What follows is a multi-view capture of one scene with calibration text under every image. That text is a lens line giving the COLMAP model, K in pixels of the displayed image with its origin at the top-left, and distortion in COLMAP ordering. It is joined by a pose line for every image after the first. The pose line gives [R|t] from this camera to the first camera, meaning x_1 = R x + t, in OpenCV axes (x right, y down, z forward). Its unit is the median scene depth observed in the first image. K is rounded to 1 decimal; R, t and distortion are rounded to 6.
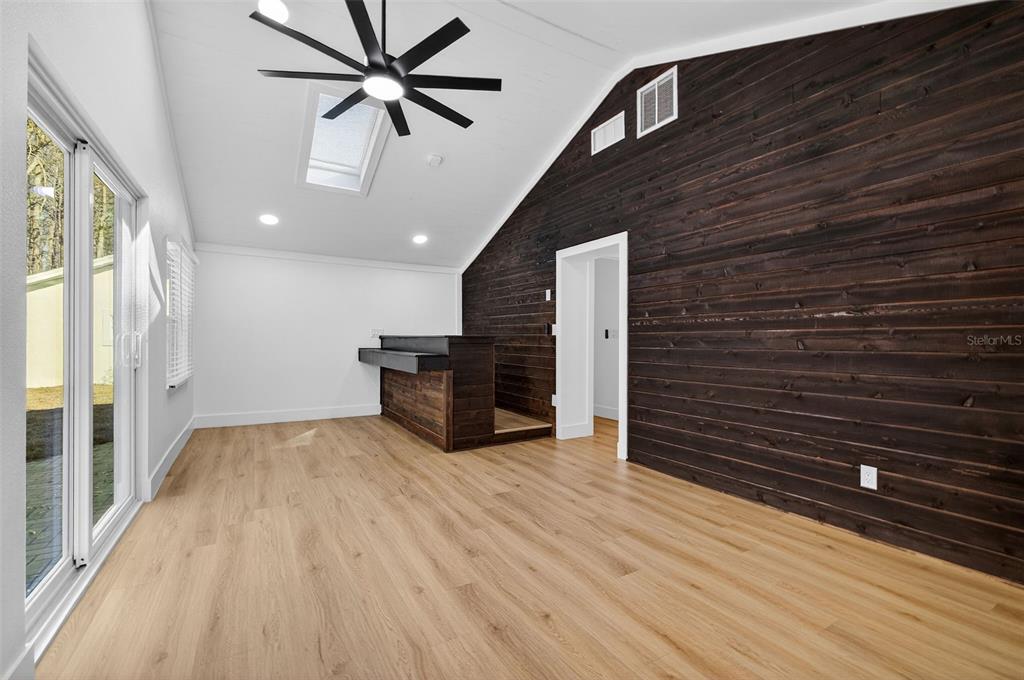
lens RADIAL K [[442.6, 0, 512.0], [0, 442.6, 340.0], [0, 0, 1]] dist [0.013312, -0.000093]
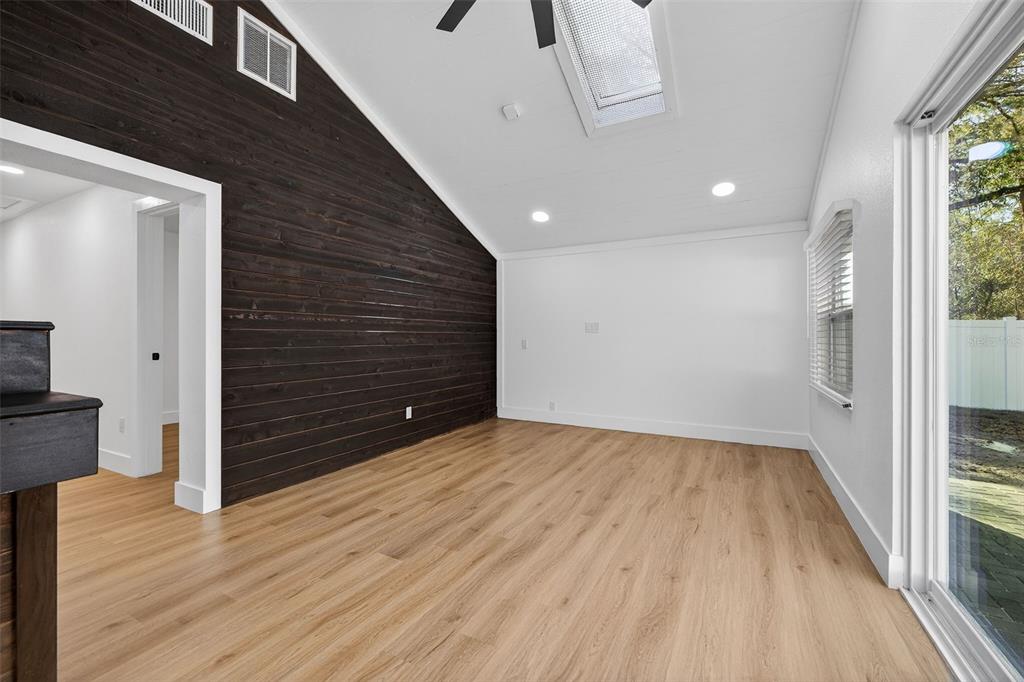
lens RADIAL K [[429.1, 0, 509.5], [0, 429.1, 338.9], [0, 0, 1]] dist [0.011313, -0.000655]
pose [[-0.516007, -0.003213, 0.856578, -0.790888], [-0.000602, 0.999994, 0.003389, -0.001839], [-0.856584, 0.001233, -0.516006, 1.333953]]
